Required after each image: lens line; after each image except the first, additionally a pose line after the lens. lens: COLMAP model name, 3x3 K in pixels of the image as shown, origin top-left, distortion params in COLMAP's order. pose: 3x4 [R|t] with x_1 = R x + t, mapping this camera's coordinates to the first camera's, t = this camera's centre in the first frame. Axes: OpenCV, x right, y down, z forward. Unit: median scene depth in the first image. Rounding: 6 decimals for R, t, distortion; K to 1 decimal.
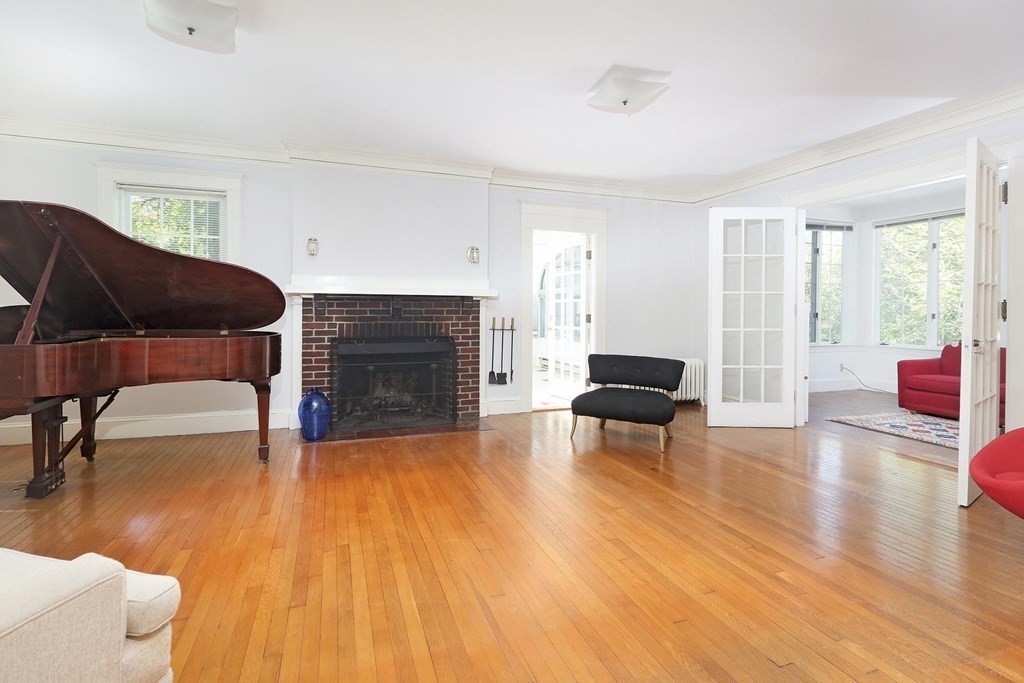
lens RADIAL K [[490.7, 0, 510.5], [0, 490.7, 314.3], [0, 0, 1]] dist [-0.000578, -0.000252]
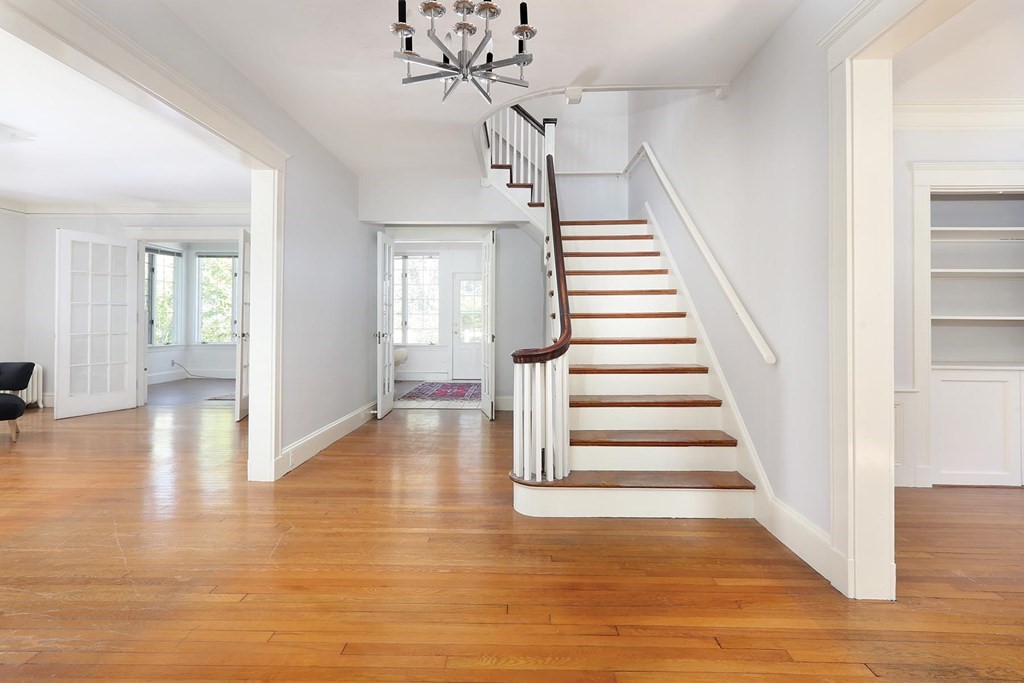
lens RADIAL K [[489.6, 0, 509.8], [0, 489.6, 317.1], [0, 0, 1]] dist [-0.002167, -0.000312]
pose [[0.364590, 0.005053, 0.931154, -0.213088], [0.004834, 0.999962, -0.007319, 0.003463], [-0.931156, 0.007170, 0.364552, -0.313749]]
